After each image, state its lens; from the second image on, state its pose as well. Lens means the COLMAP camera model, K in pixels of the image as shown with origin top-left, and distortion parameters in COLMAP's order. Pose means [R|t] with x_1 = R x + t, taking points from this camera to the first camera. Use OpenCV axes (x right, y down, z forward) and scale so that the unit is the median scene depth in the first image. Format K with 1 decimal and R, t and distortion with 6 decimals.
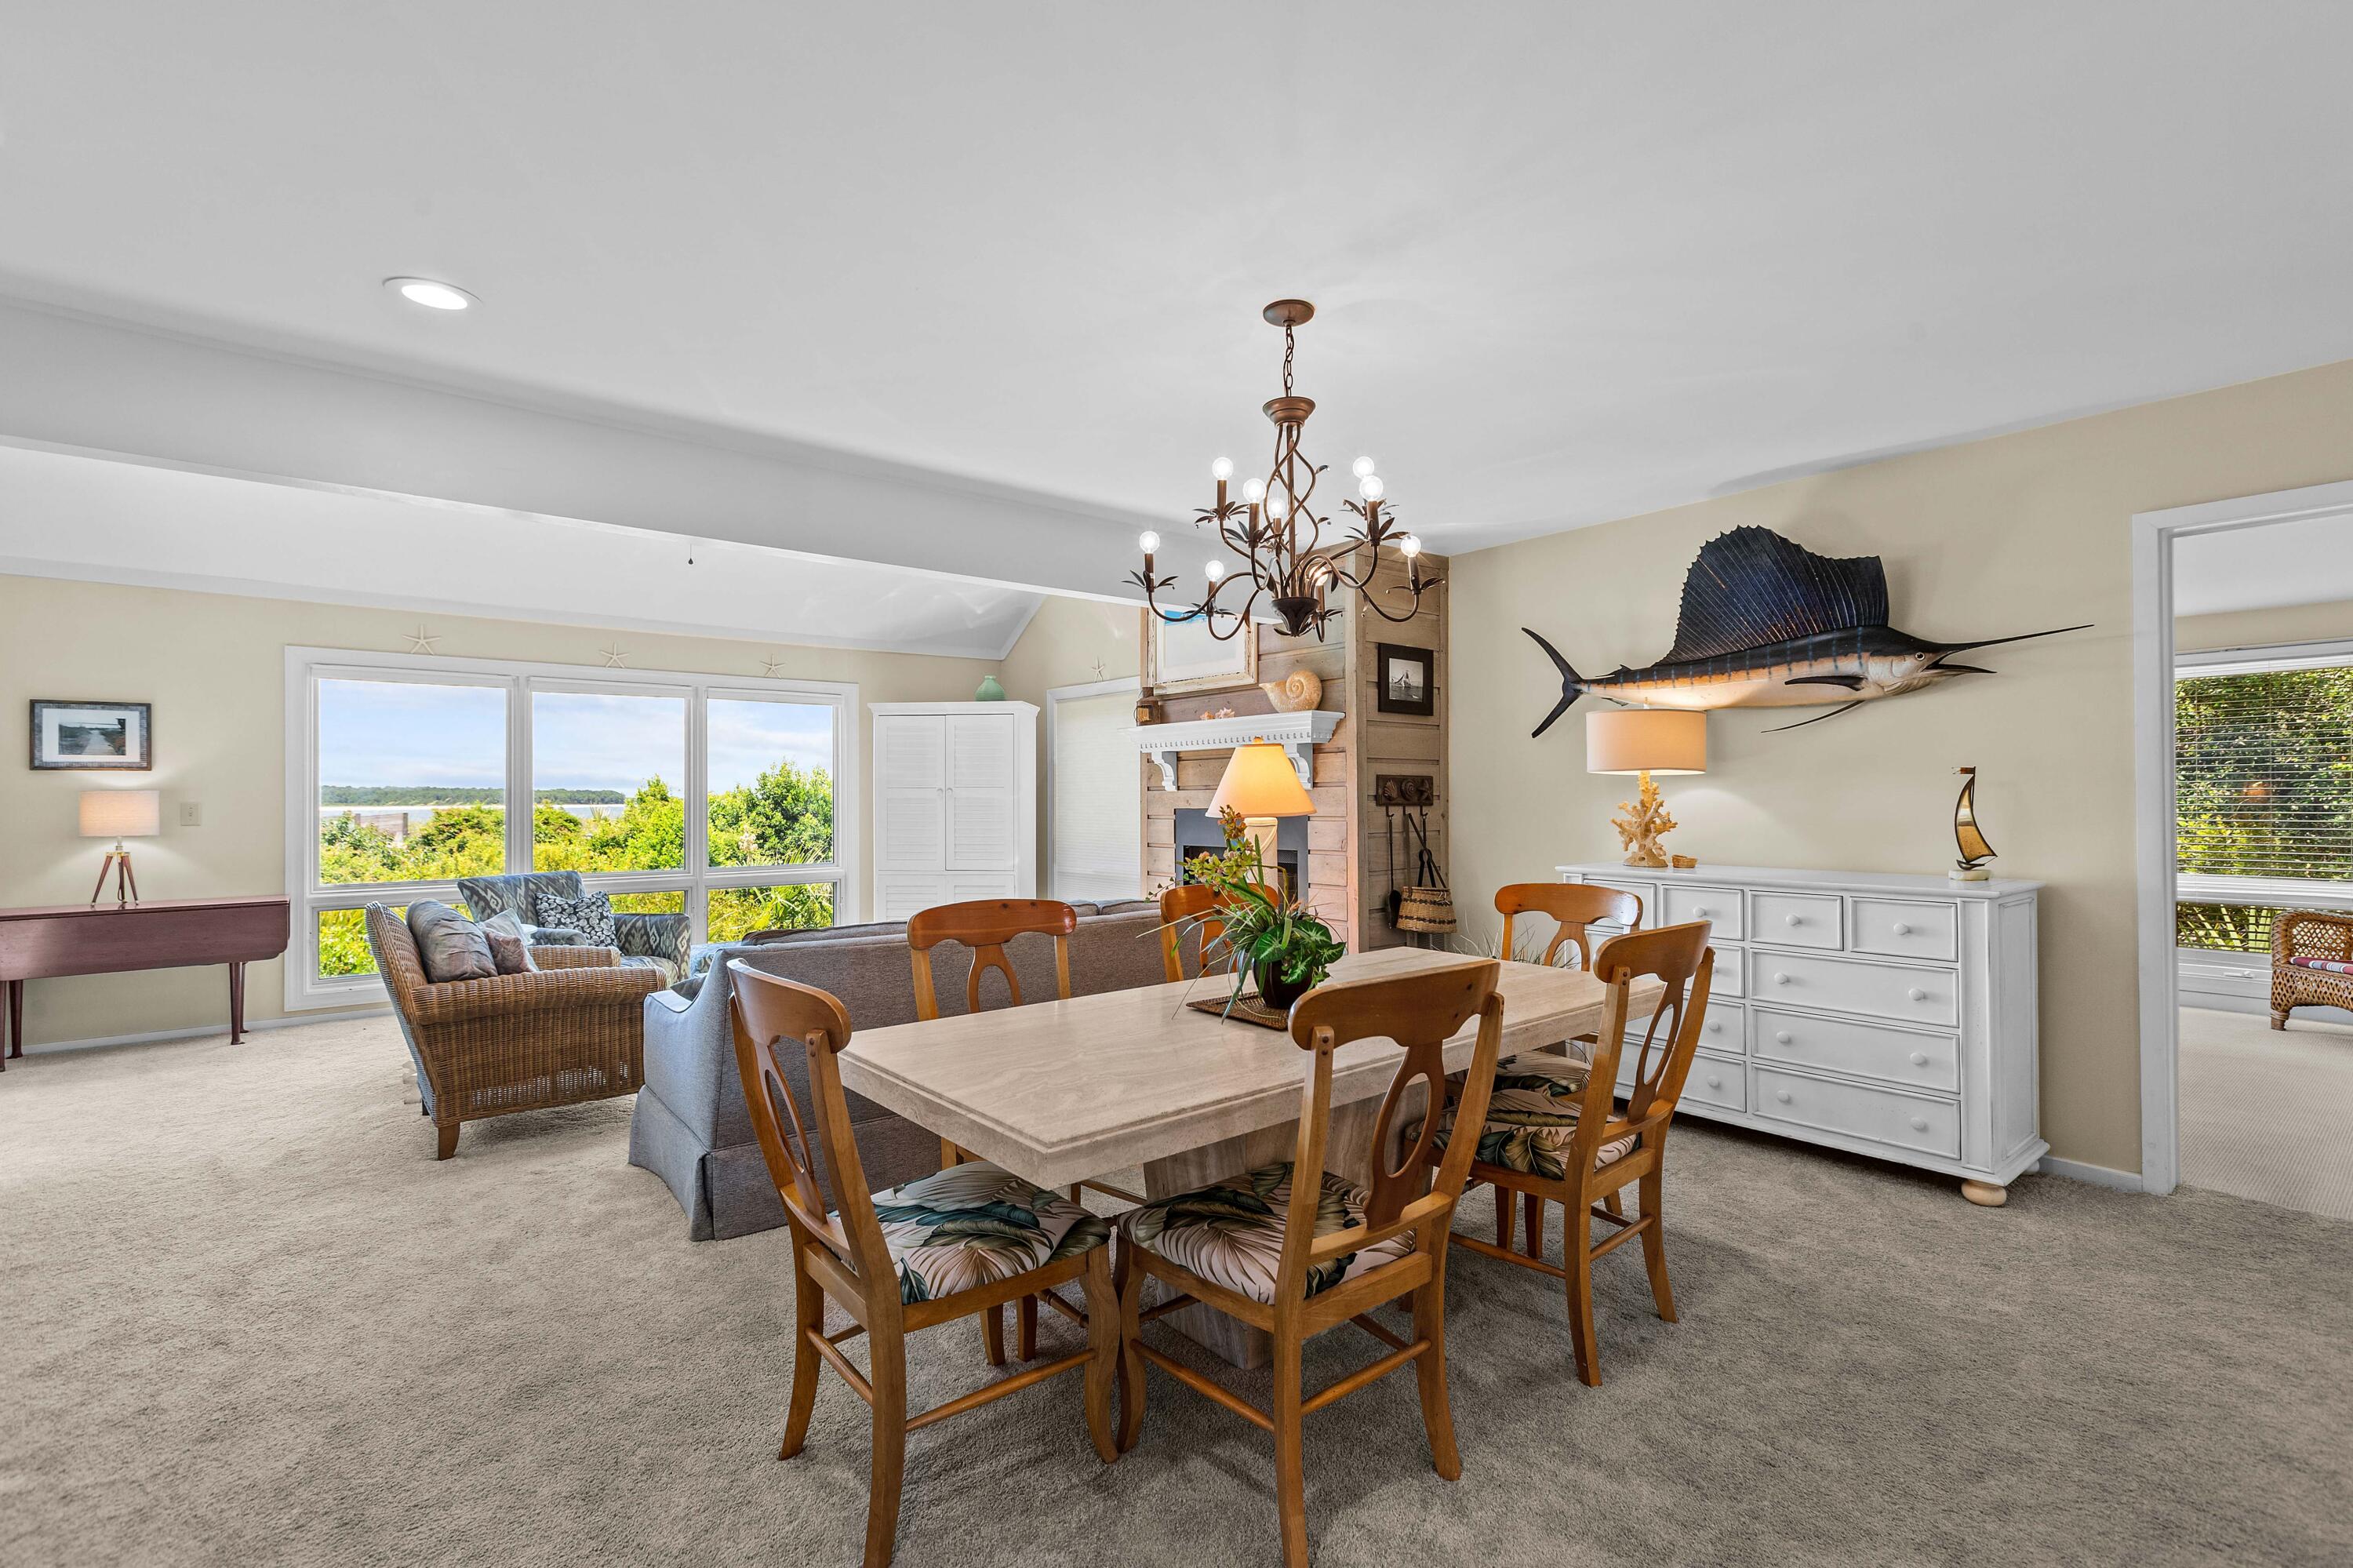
lens RADIAL K [[1069.0, 0, 1189.0], [0, 1069.0, 793.3], [0, 0, 1]] dist [0.004585, -0.002996]
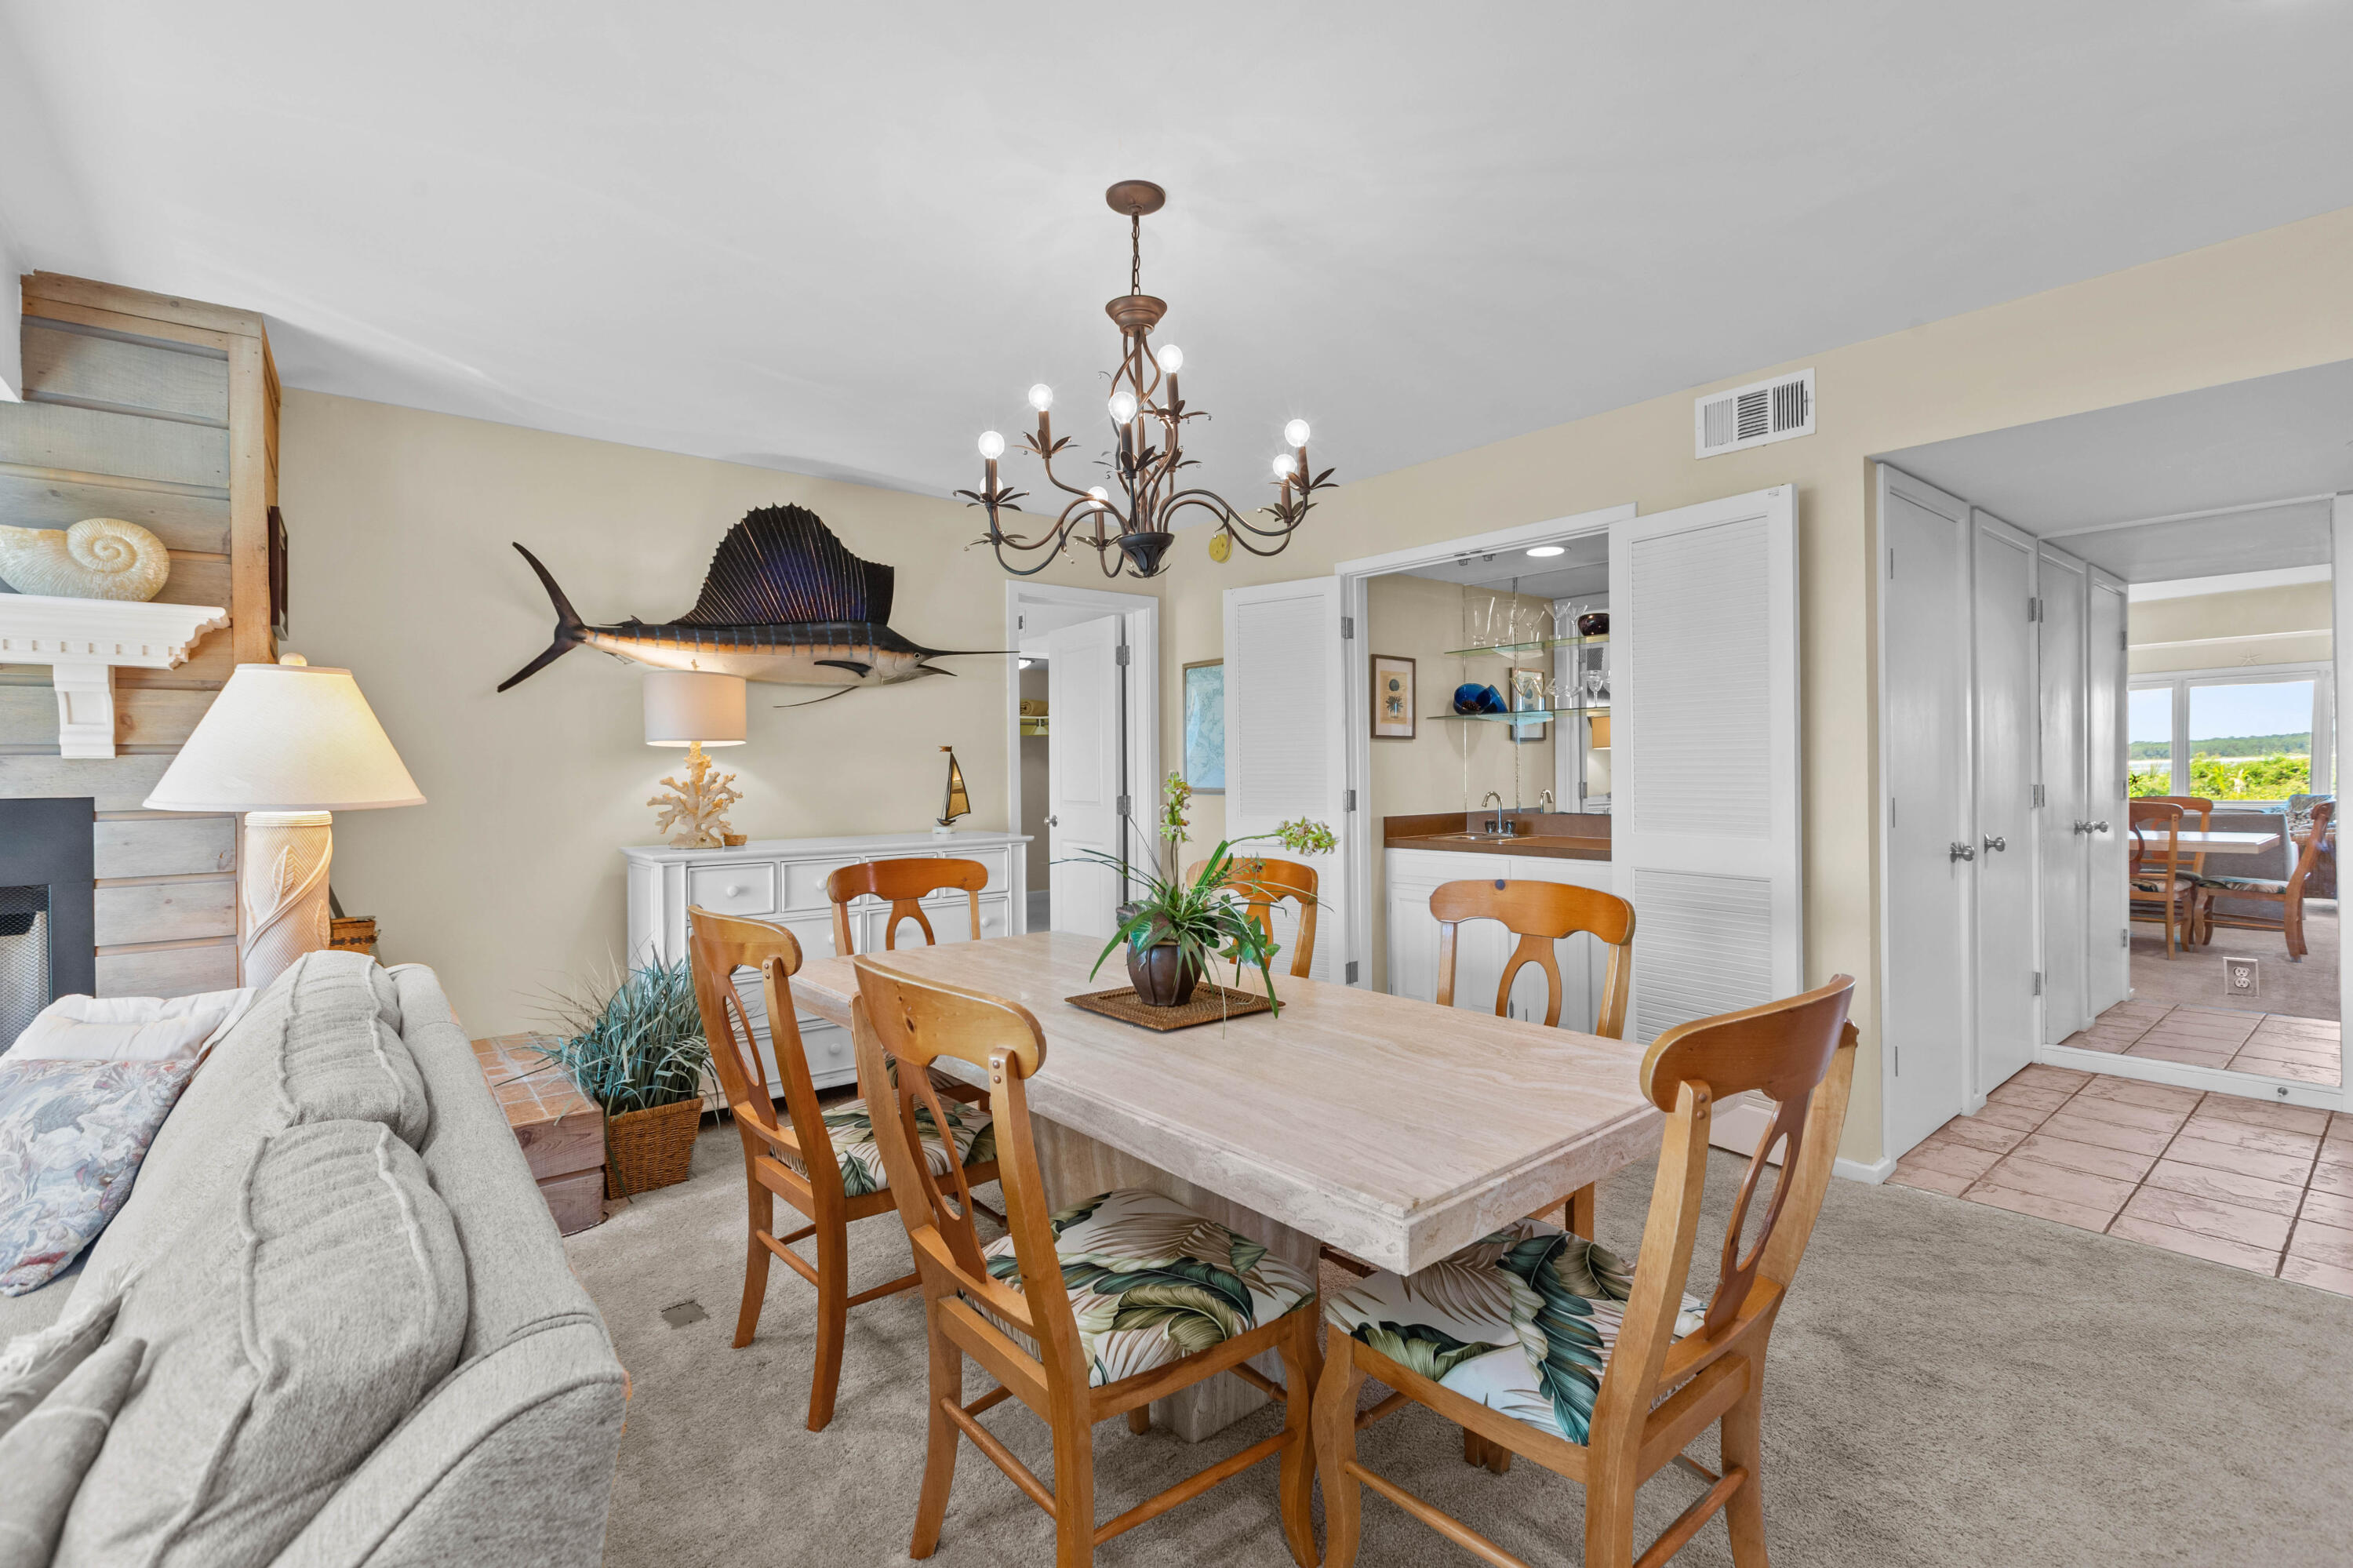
lens RADIAL K [[1069.0, 0, 1184.0], [0, 1069.0, 768.7], [0, 0, 1]] dist [0.004585, -0.002996]
pose [[-0.002770, 0.003914, 0.999989, -0.407247], [0.005273, 0.999978, -0.003899, 0.006251], [-0.999982, 0.005262, -0.002790, 0.516220]]
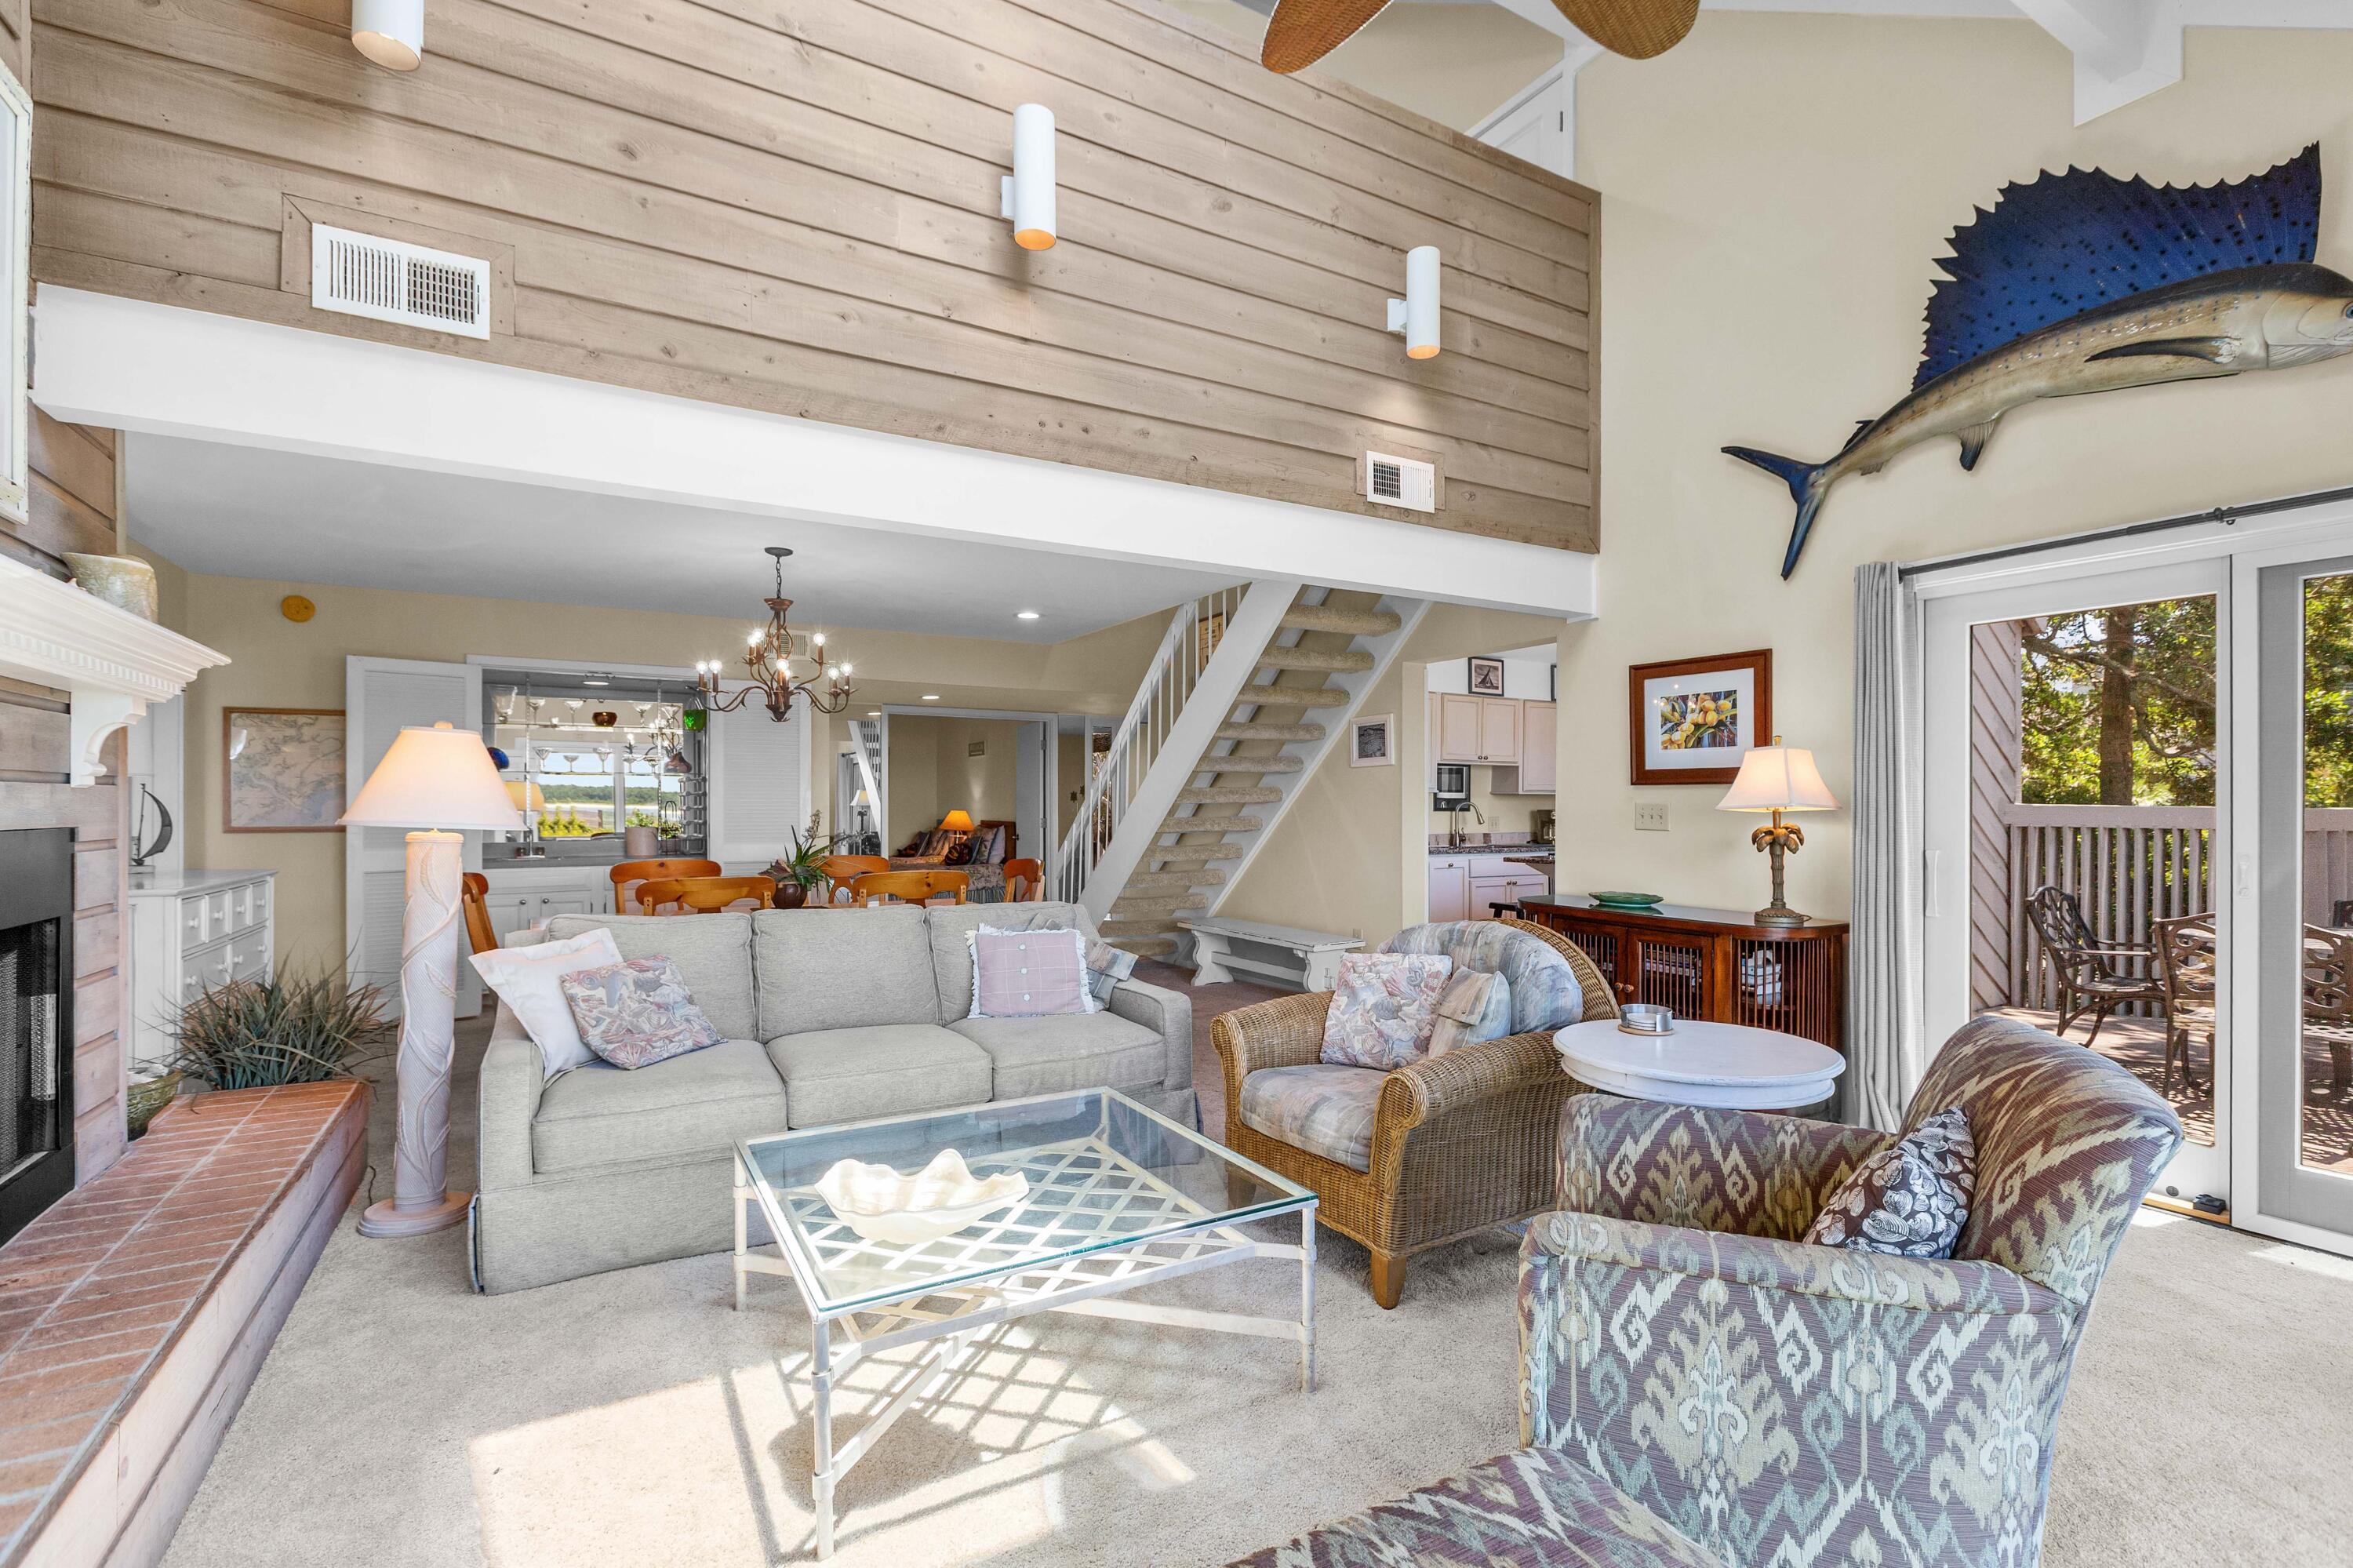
lens RADIAL K [[1003.2, 0, 1173.9], [0, 1003.2, 800.4], [0, 0, 1]] dist [0.003616, 0.000624]
pose [[-0.984376, 0.005505, 0.175993, -0.485452], [0.003583, 0.999930, -0.011237, 0.009768], [-0.176042, -0.010430, -0.984327, 1.428397]]
